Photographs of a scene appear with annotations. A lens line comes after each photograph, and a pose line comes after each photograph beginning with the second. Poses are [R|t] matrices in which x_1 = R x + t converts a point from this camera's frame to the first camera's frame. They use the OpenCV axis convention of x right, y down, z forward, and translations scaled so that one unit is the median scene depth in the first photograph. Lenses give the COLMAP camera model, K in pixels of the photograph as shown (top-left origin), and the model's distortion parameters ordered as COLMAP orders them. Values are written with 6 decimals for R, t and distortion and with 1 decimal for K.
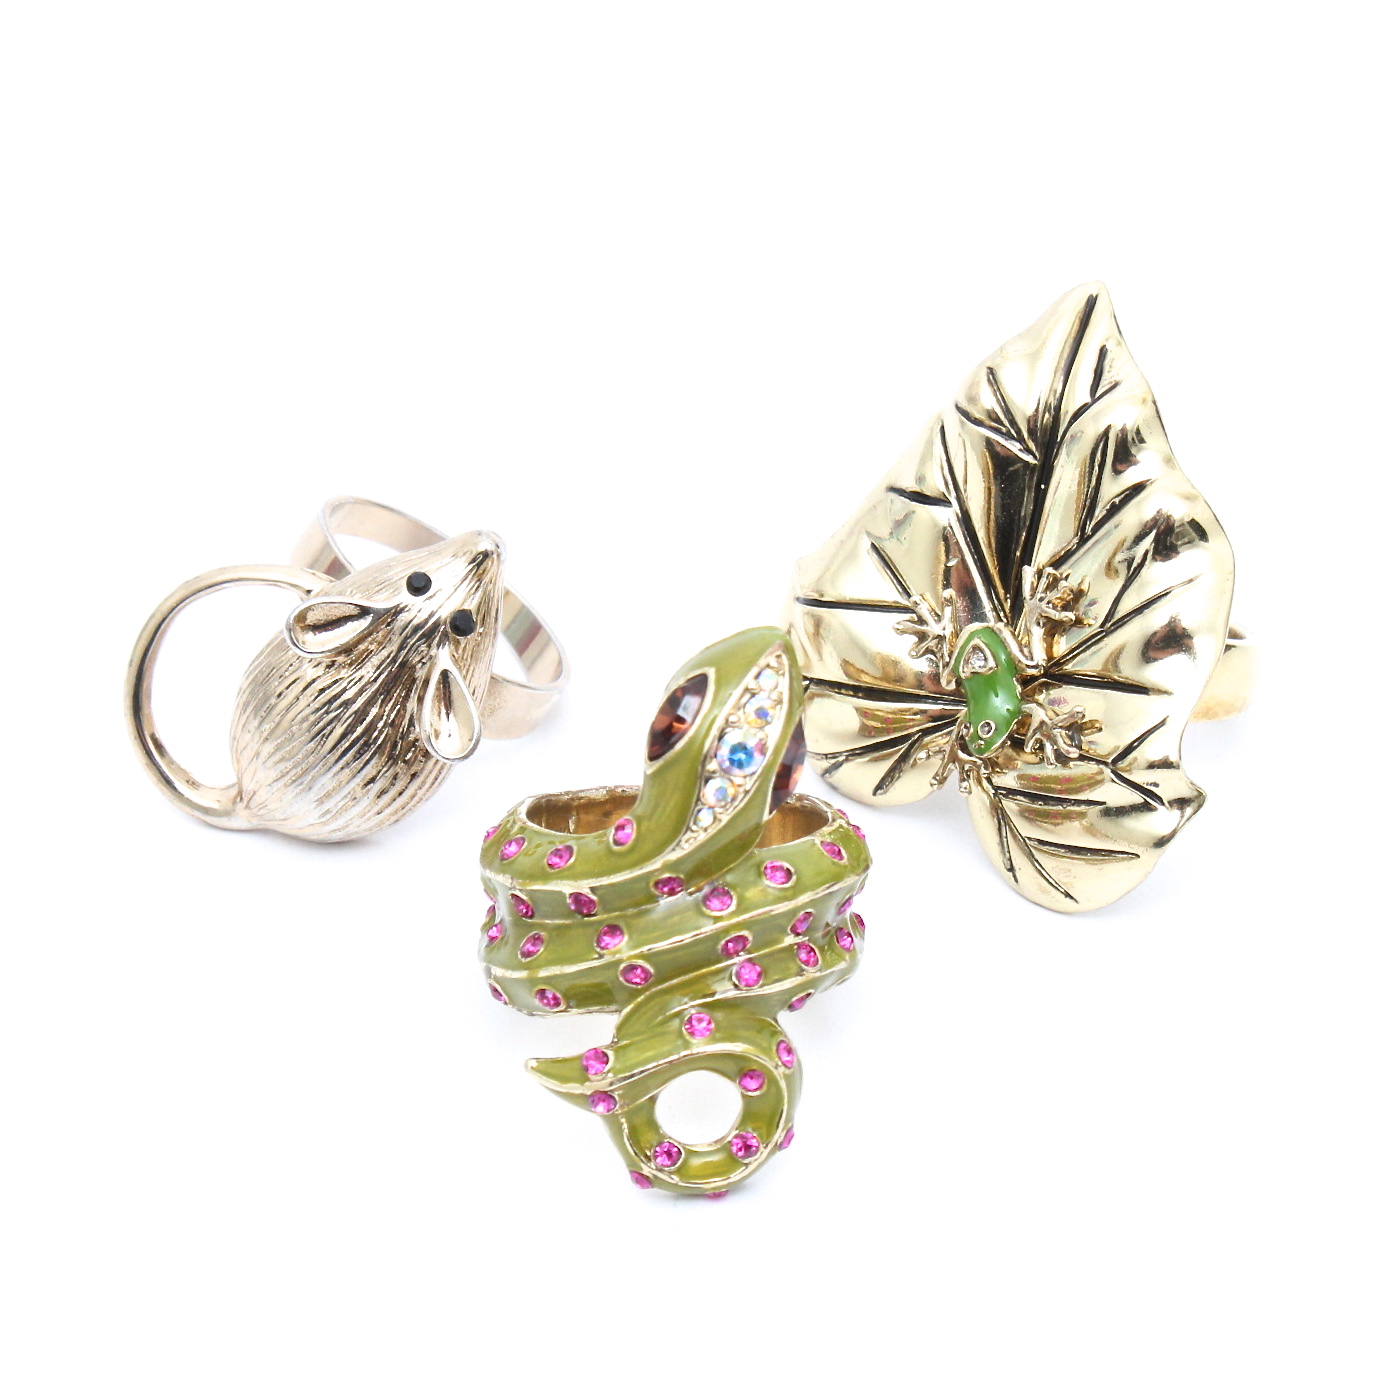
lens RADIAL K [[6444.3, 0, 692.5], [0, 6444.3, 692.0], [0, 0, 1]] dist [0.268776, -0.209074]
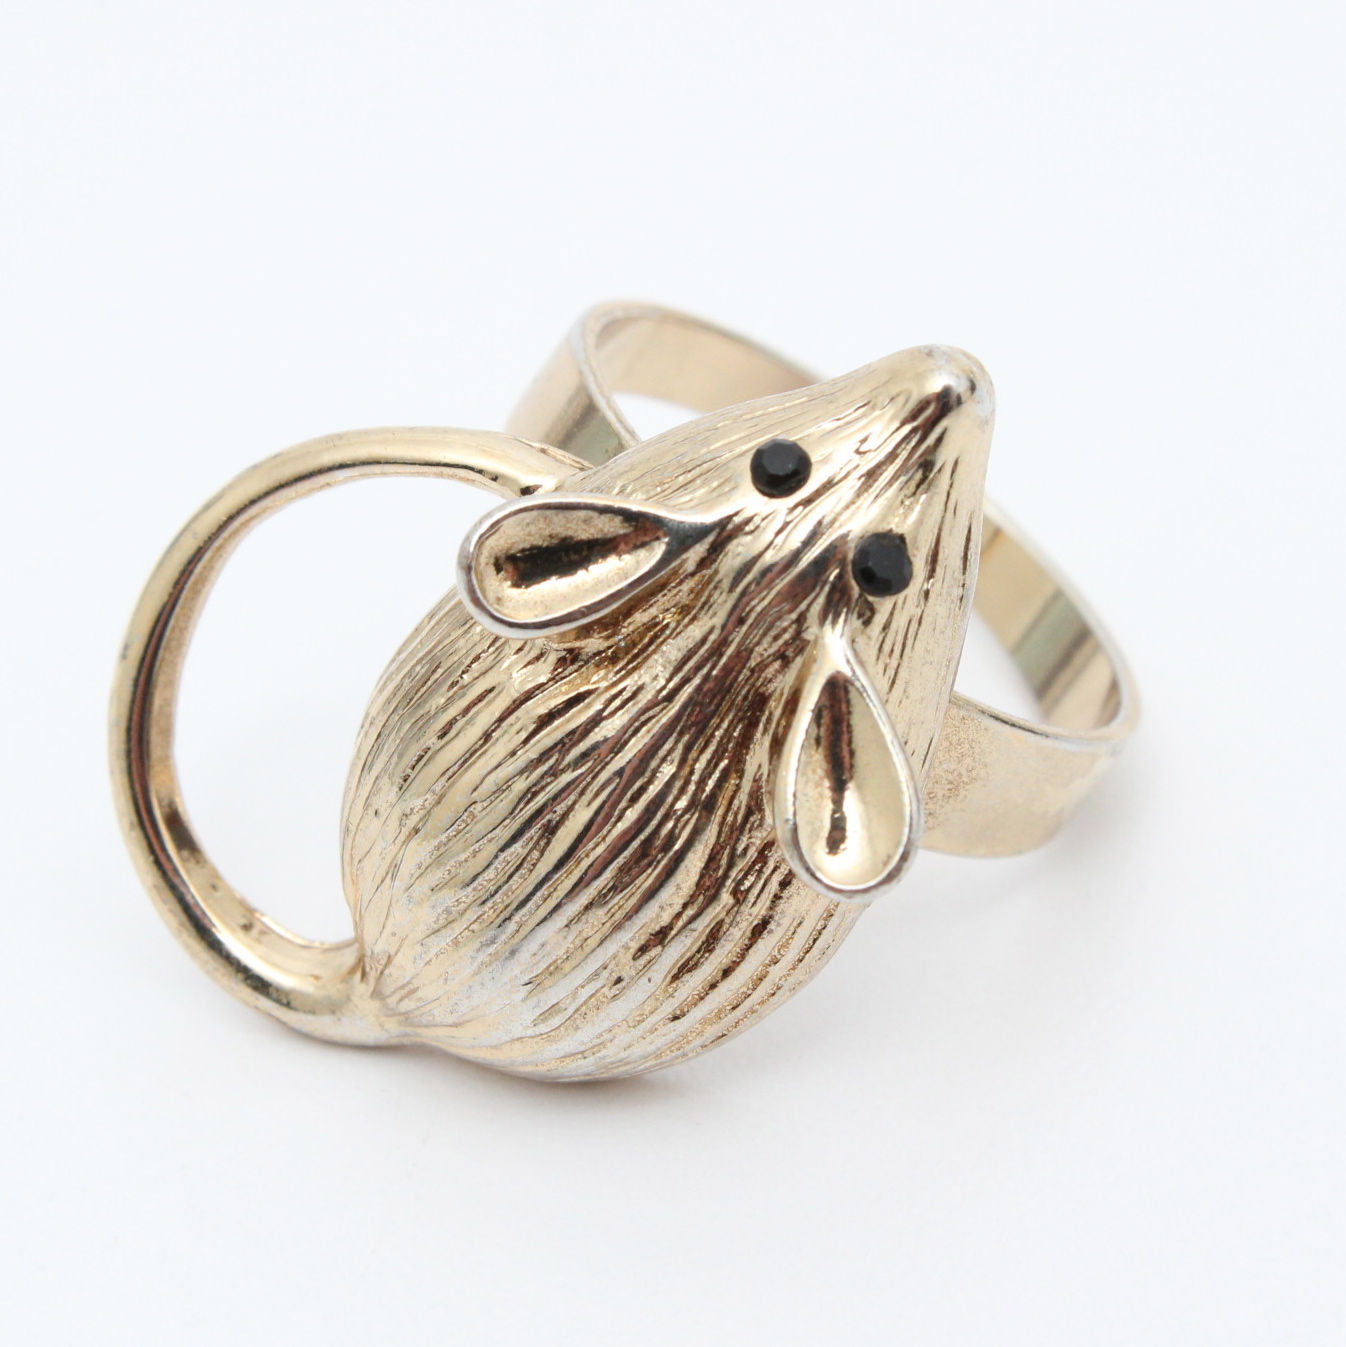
lens RADIAL K [[6267.5, 0, 673.0], [0, 6267.5, 673.5], [0, 0, 1]] dist [0.268776, -0.209074]
pose [[0.995478, 0.027491, -0.090927, -0.012235], [-0.030782, 0.998913, -0.034994, 0.010812], [0.089866, 0.037634, 0.995243, 0.596639]]
